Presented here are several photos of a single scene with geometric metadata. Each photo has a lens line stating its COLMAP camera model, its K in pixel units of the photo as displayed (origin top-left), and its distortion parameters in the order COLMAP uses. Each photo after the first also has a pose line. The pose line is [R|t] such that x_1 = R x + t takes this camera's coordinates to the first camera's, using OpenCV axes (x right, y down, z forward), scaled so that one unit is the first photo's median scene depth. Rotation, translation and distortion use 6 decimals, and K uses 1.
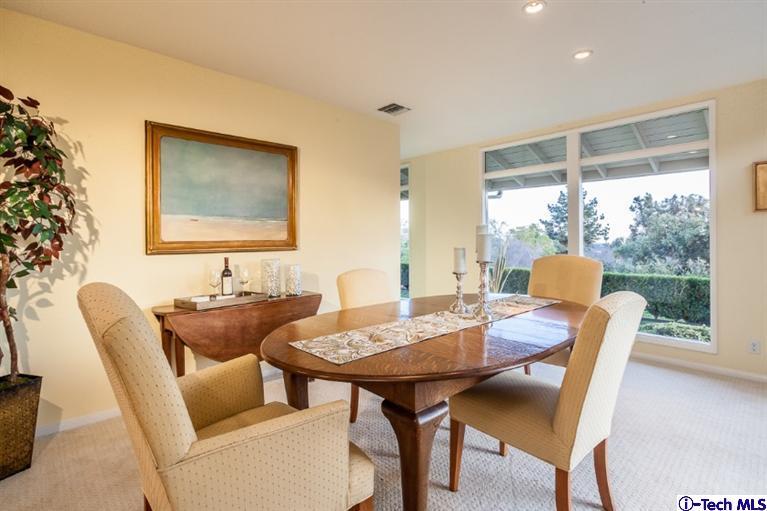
lens RADIAL K [[373.9, 0, 390.4], [0, 373.9, 243.8], [0, 0, 1]] dist [0.016581, 0.000709]
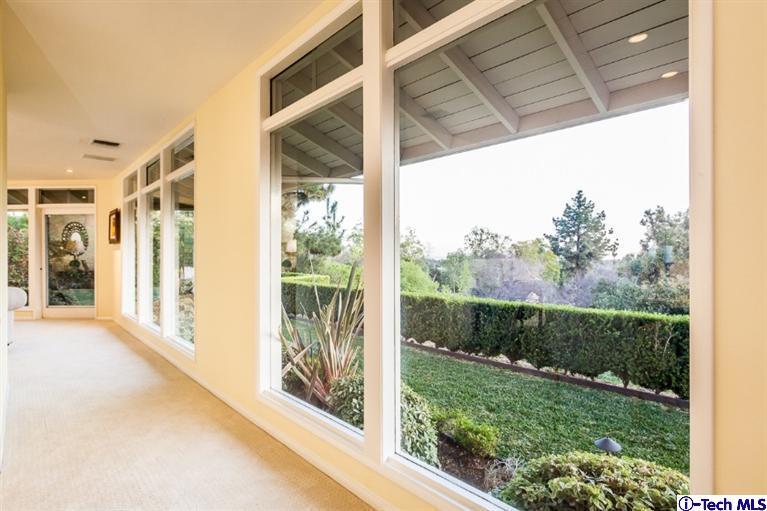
lens RADIAL K [[394.8, 0, 382.0], [0, 394.8, 255.9], [0, 0, 1]] dist [-0.000098, -0.000282]
pose [[0.999852, 0.004925, -0.016455, 0.329195], [-0.005058, 0.999955, -0.008079, 0.001140], [0.016415, 0.008161, 0.999832, 0.370201]]
